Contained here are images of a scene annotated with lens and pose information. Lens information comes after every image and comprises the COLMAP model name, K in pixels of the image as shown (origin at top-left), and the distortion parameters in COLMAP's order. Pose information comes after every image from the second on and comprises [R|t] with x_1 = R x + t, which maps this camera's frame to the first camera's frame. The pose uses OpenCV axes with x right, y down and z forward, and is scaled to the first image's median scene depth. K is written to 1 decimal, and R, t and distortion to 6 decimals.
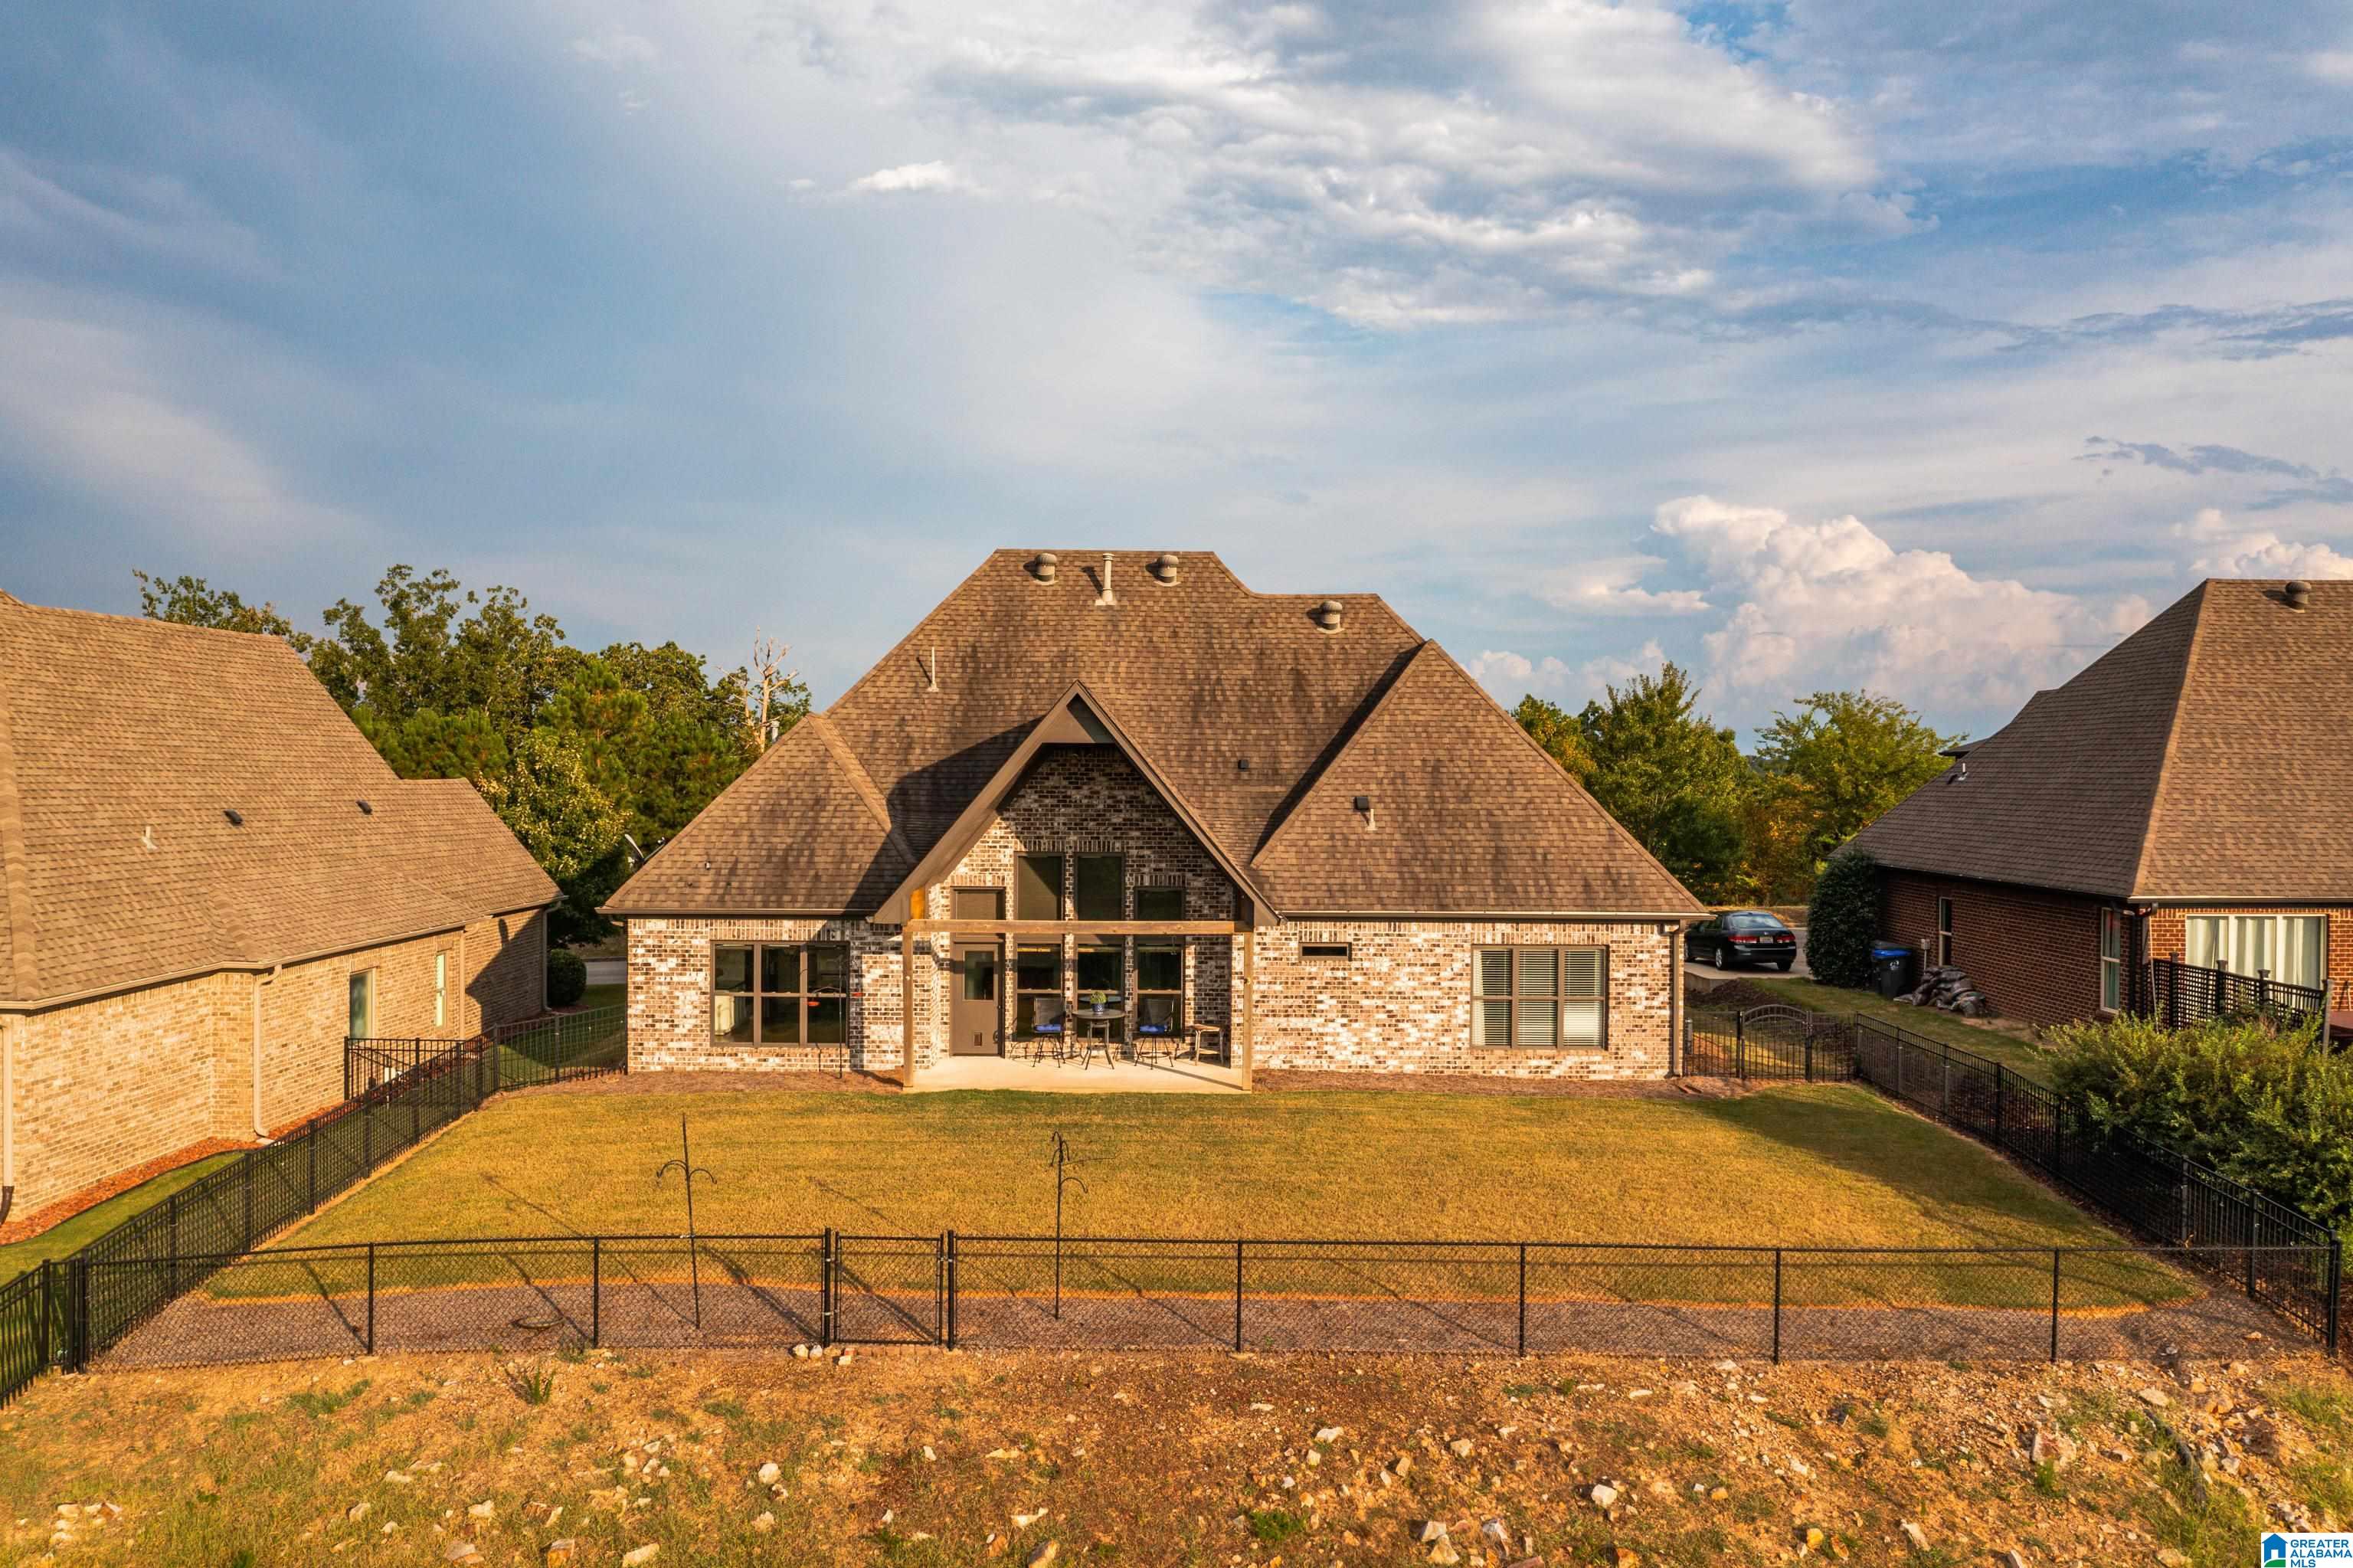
lens RADIAL K [[1859.2, 0, 1176.5], [0, 1859.2, 784.0], [0, 0, 1]] dist [-0.013972, -0.007331]
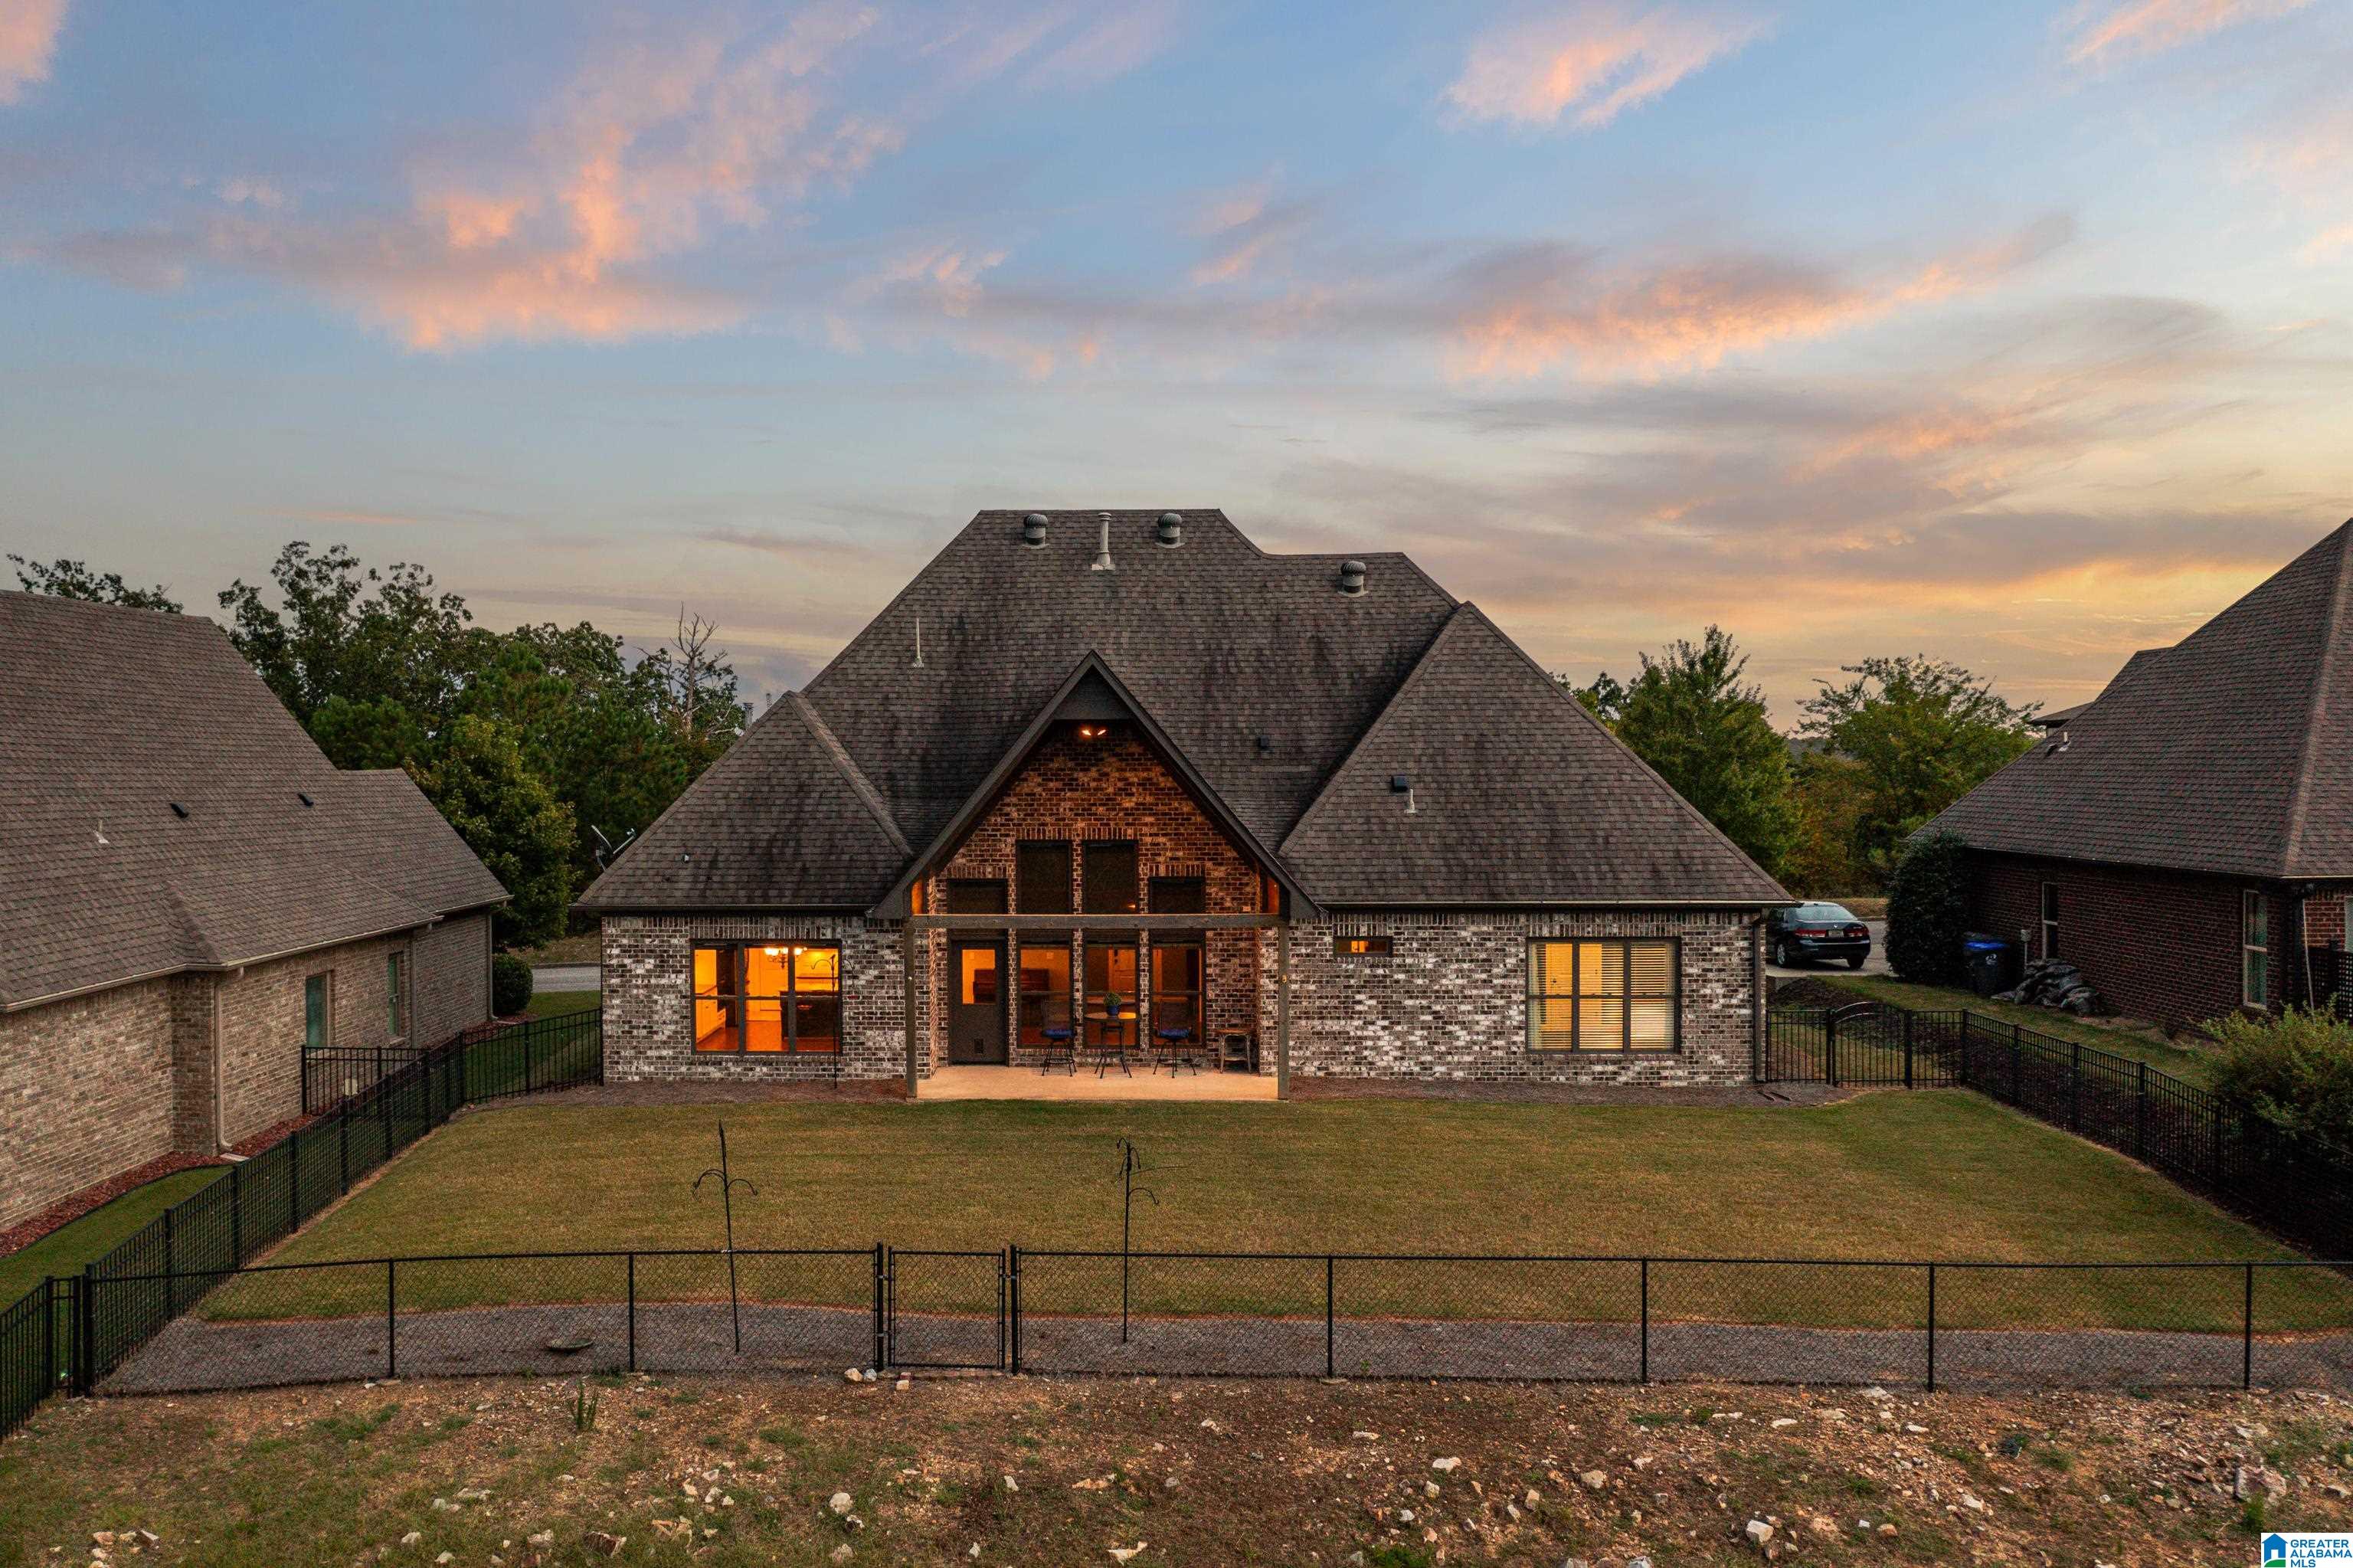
lens RADIAL K [[2060.1, 0, 1002.1], [0, 2060.1, 771.1], [0, 0, 1]] dist [-0.016104, -0.006820]
pose [[0.998607, -0.011690, -0.051448, -0.043101], [0.011573, 0.999930, -0.002586, 0.005163], [0.051475, 0.001987, 0.998672, -0.010837]]
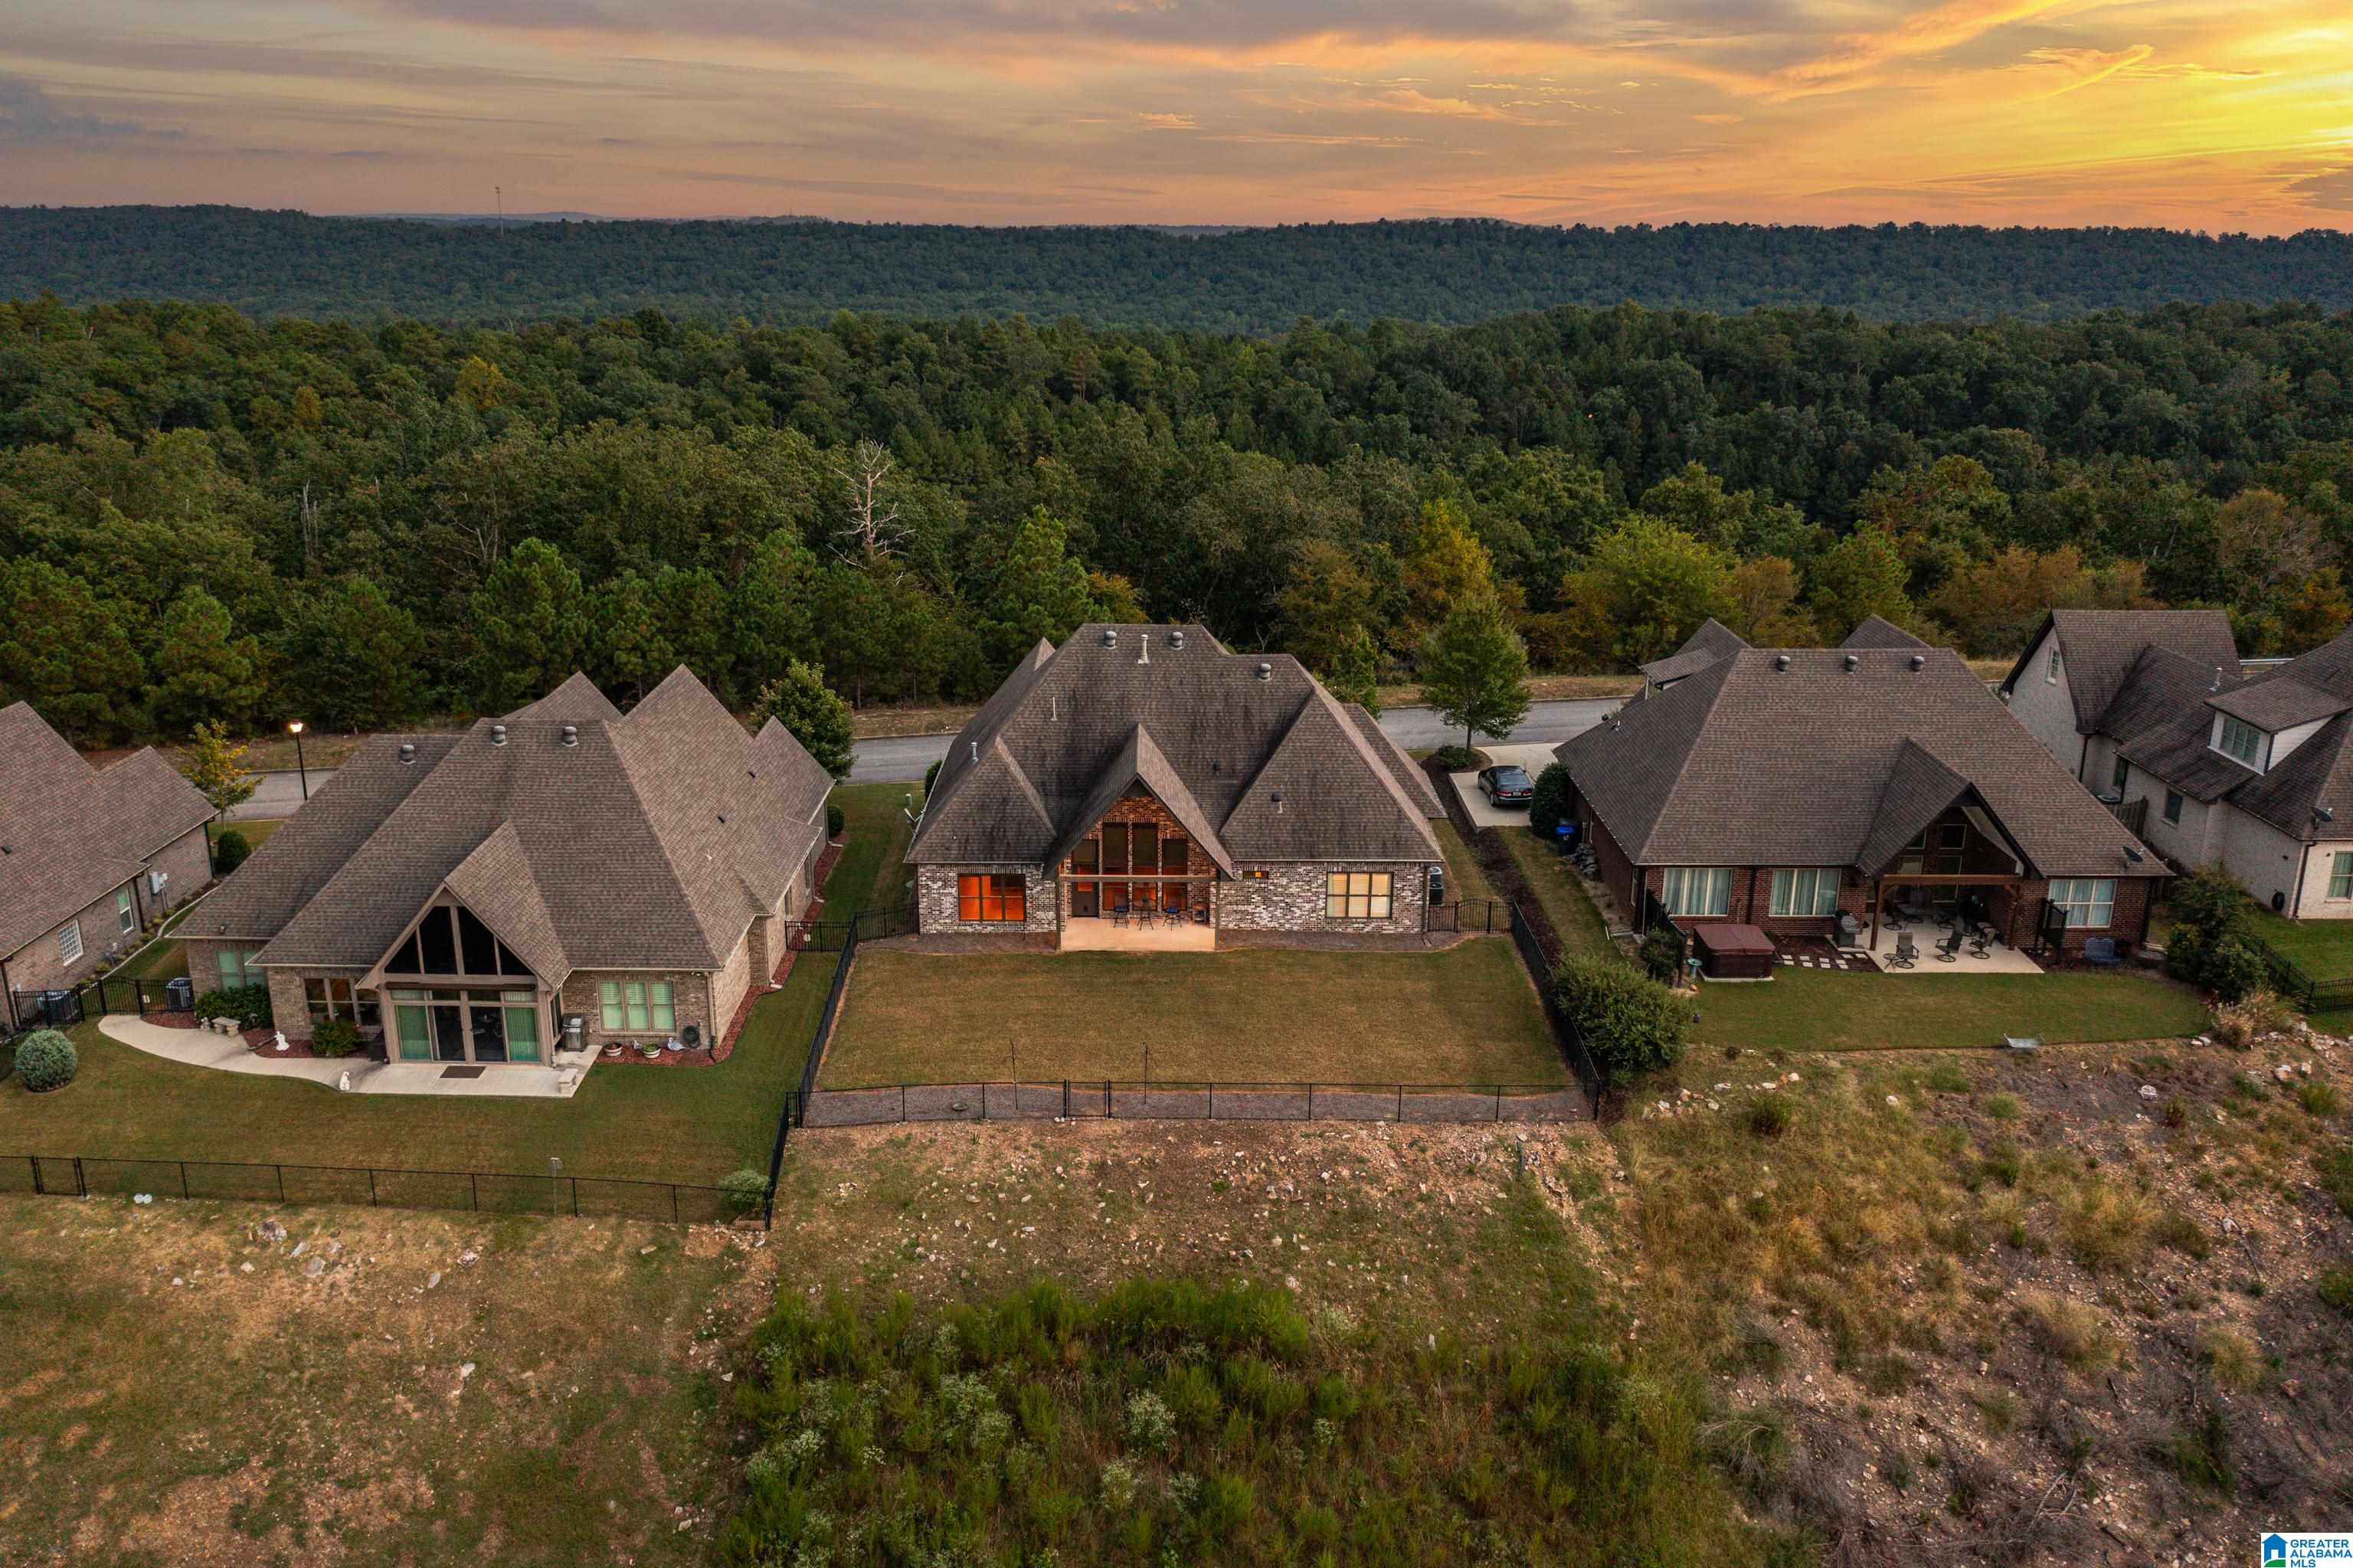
lens RADIAL K [[1872.9, 0, 1180.4], [0, 1872.9, 779.2], [0, 0, 1]] dist [-0.017135, -0.007883]
pose [[0.999952, -0.003090, 0.009256, -0.022326], [0.000318, 0.958350, 0.285596, -0.604895], [-0.009753, -0.285579, 0.958306, -0.957334]]
